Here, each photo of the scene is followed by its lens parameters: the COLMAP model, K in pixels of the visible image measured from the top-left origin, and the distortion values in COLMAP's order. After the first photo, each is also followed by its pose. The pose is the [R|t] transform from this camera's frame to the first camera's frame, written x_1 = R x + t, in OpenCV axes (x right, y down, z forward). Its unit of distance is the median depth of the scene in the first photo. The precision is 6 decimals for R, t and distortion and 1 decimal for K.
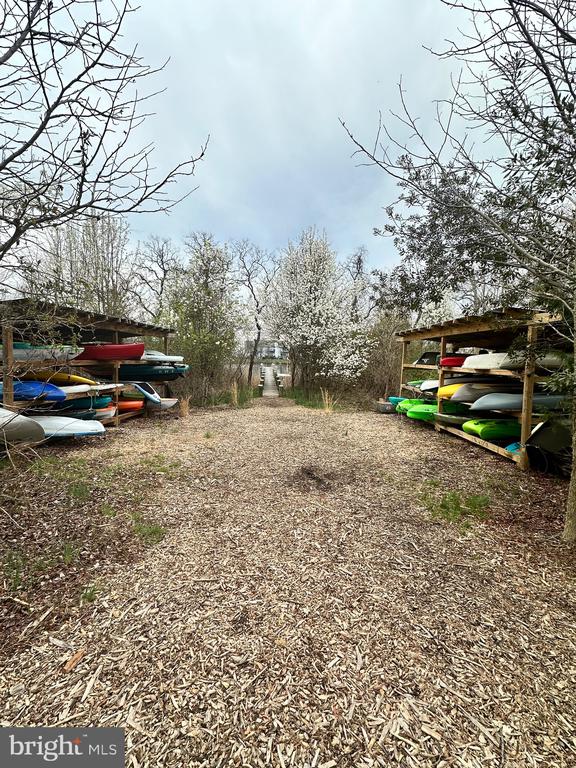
lens RADIAL K [[360.7, 0, 287.6], [0, 360.7, 384.5], [0, 0, 1]] dist [0.013222, 0.002317]
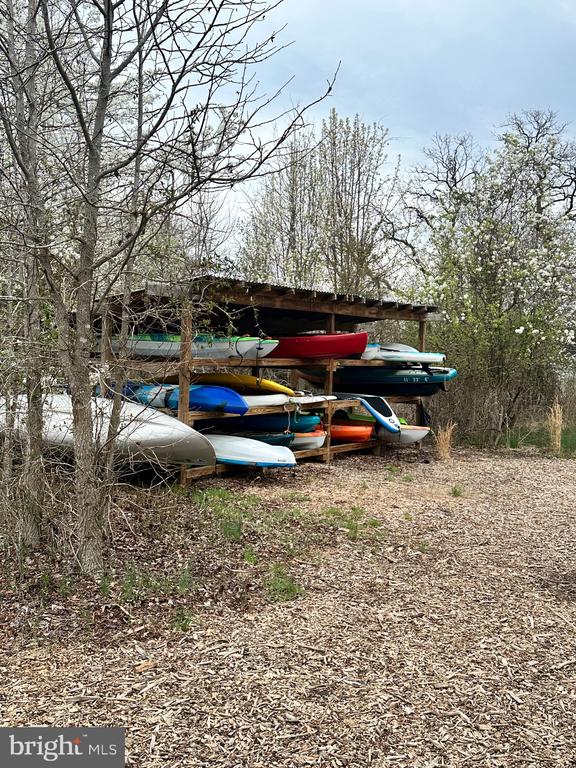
lens RADIAL K [[714.7, 0, 288.6], [0, 714.7, 385.4], [0, 0, 1]] dist [0.092713, 0.000000]
pose [[0.832693, 0.030096, -0.552917, 0.202359], [-0.049808, 0.998545, -0.020658, 0.011199], [0.551491, 0.044741, 0.832980, -0.110108]]
